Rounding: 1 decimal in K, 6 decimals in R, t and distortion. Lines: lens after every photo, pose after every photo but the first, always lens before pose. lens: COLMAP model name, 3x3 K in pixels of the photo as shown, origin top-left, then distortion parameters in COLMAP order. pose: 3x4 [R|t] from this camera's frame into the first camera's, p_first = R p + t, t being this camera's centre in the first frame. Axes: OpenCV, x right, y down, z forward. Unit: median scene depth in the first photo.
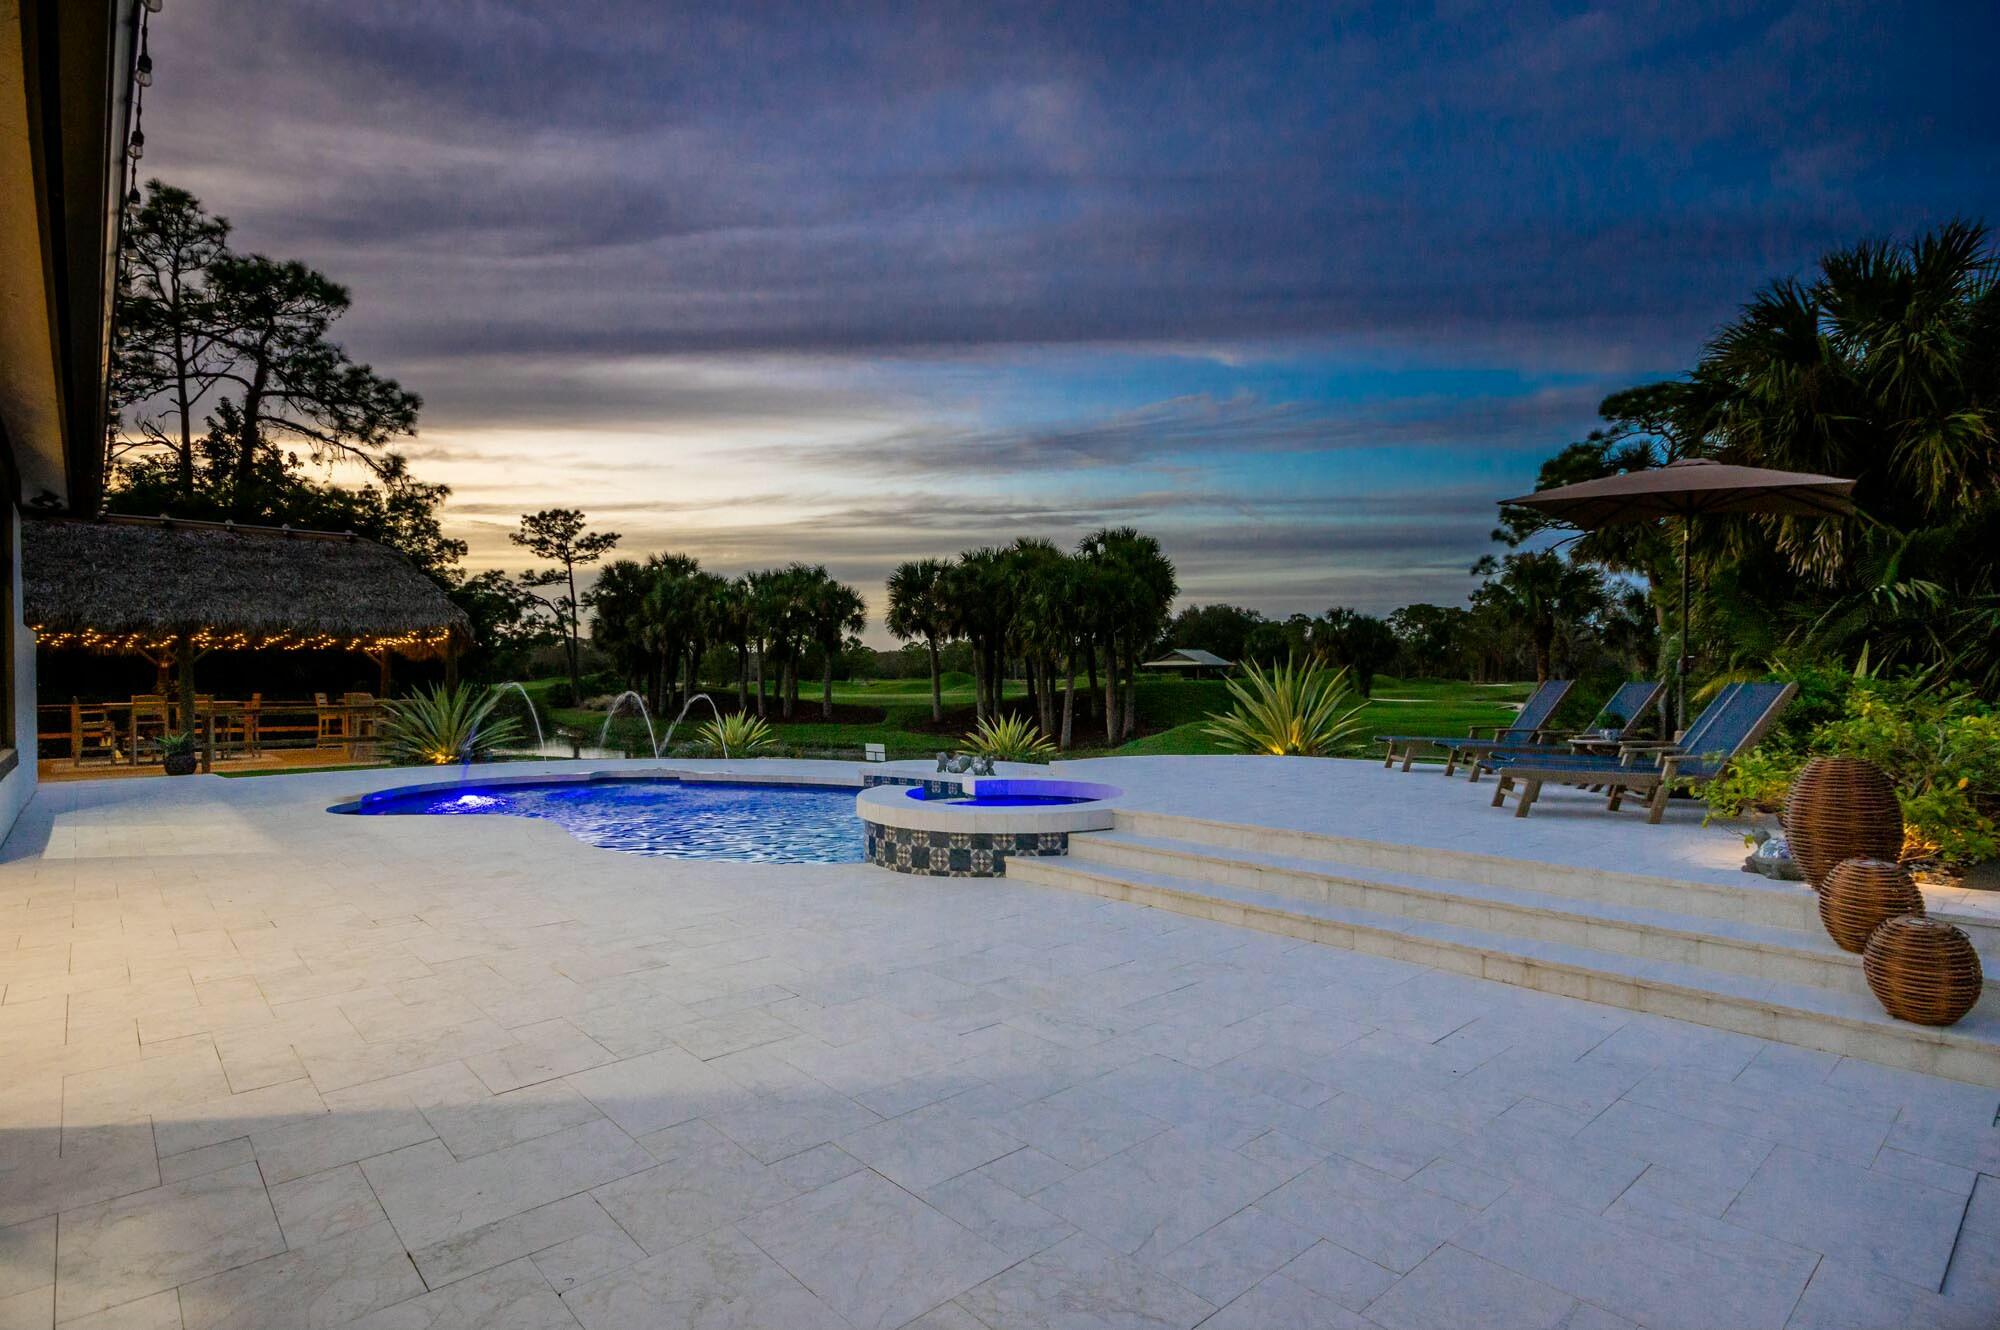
lens RADIAL K [[1027.9, 0, 1027.4], [0, 1027.9, 673.6], [0, 0, 1]] dist [-0.000258, 0.000005]
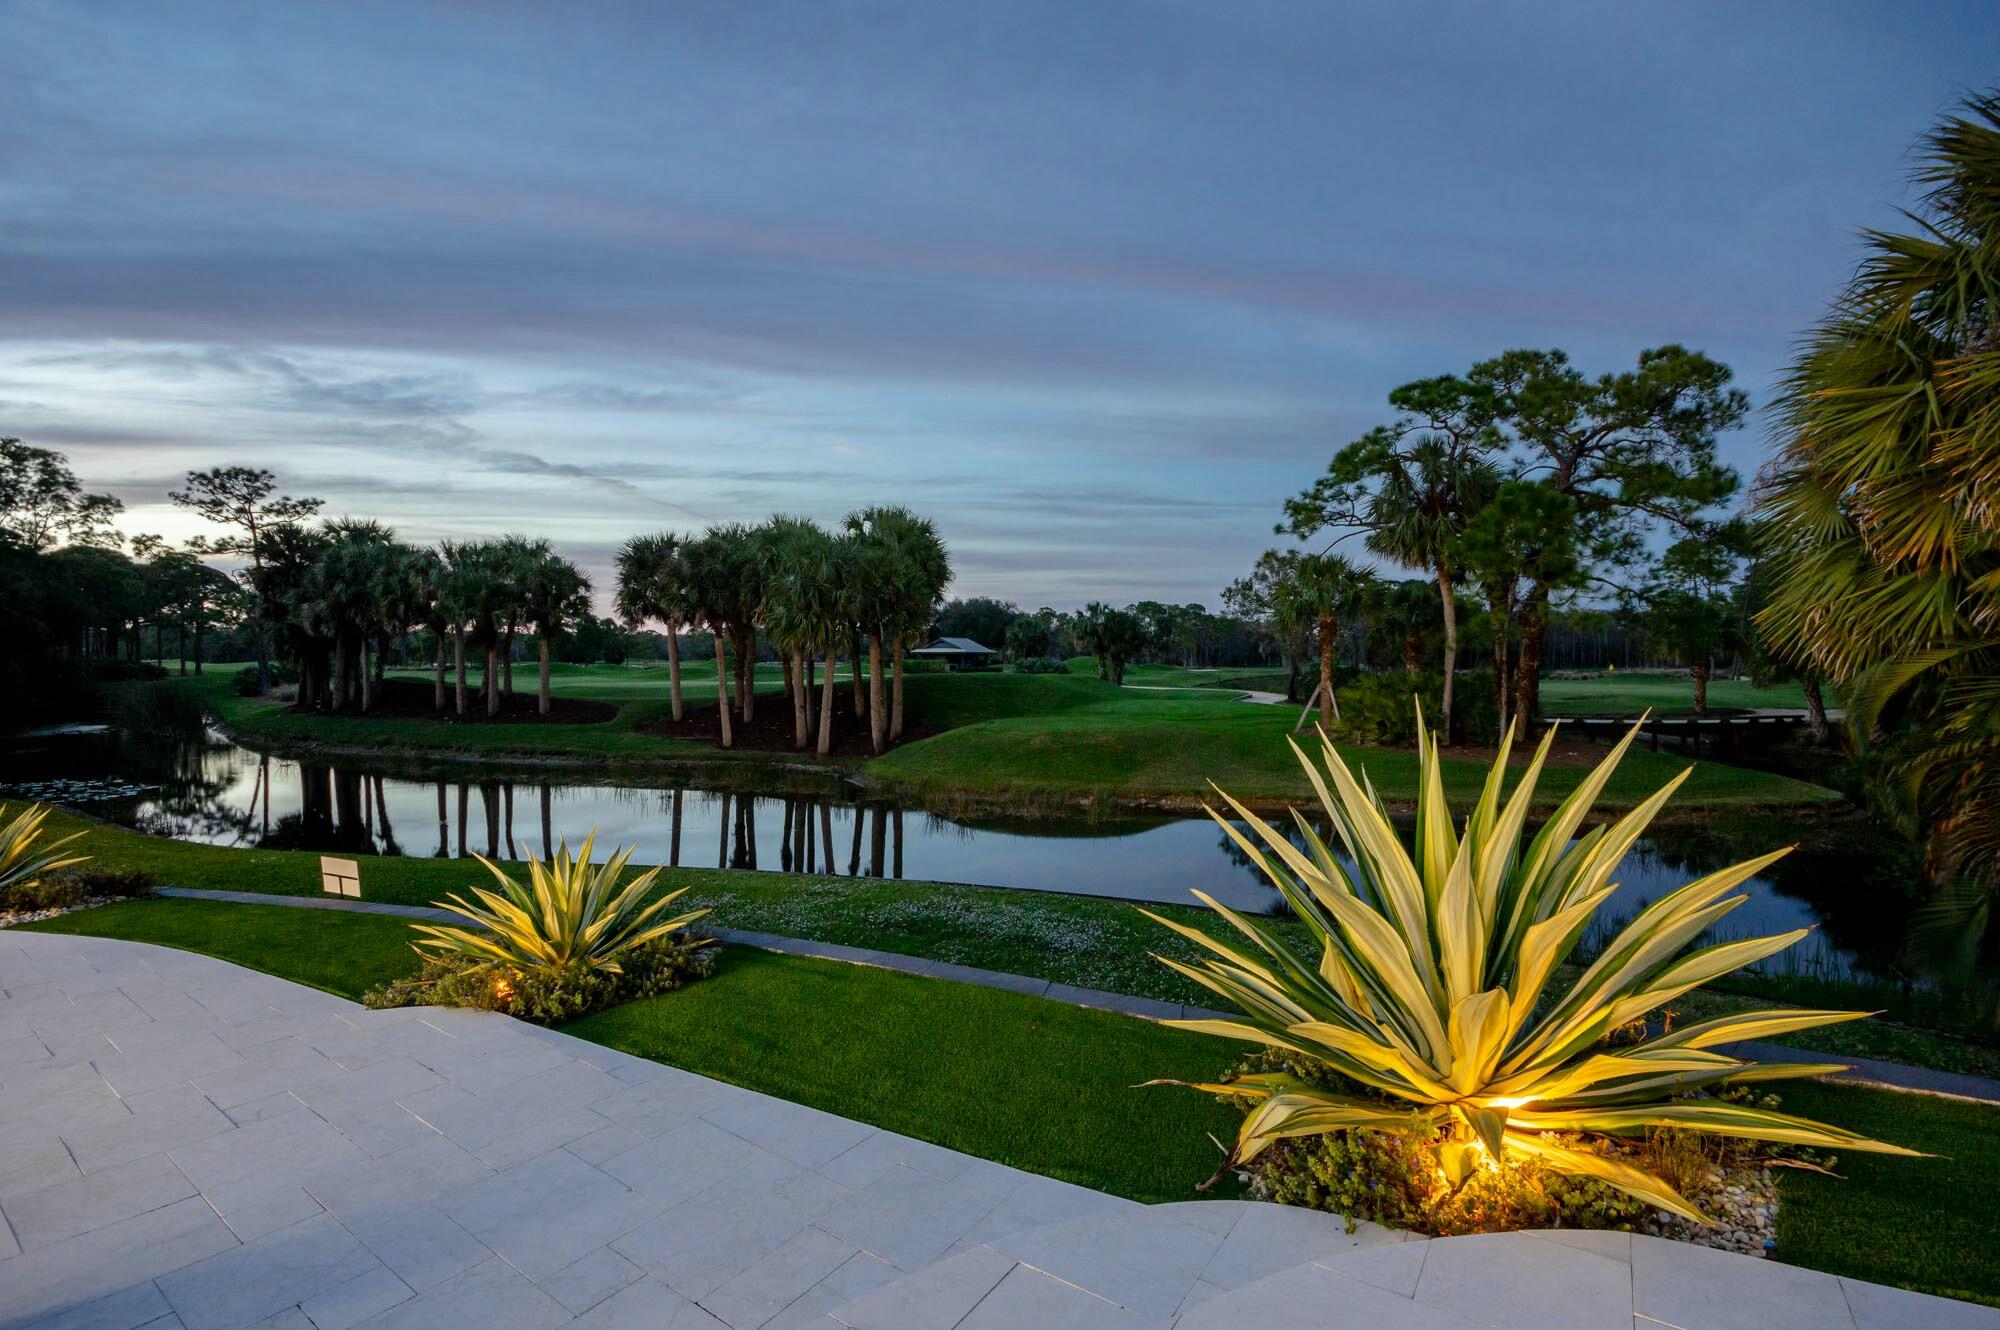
lens RADIAL K [[875.6, 0, 1000.0], [0, 875.6, 665.0], [0, 0, 1]] dist [0.029323, -0.017578]
pose [[0.977480, 0.007179, 0.210905, 0.021540], [-0.009360, 0.999913, 0.009342, -0.009371], [-0.210819, -0.011105, 0.977462, 0.203450]]
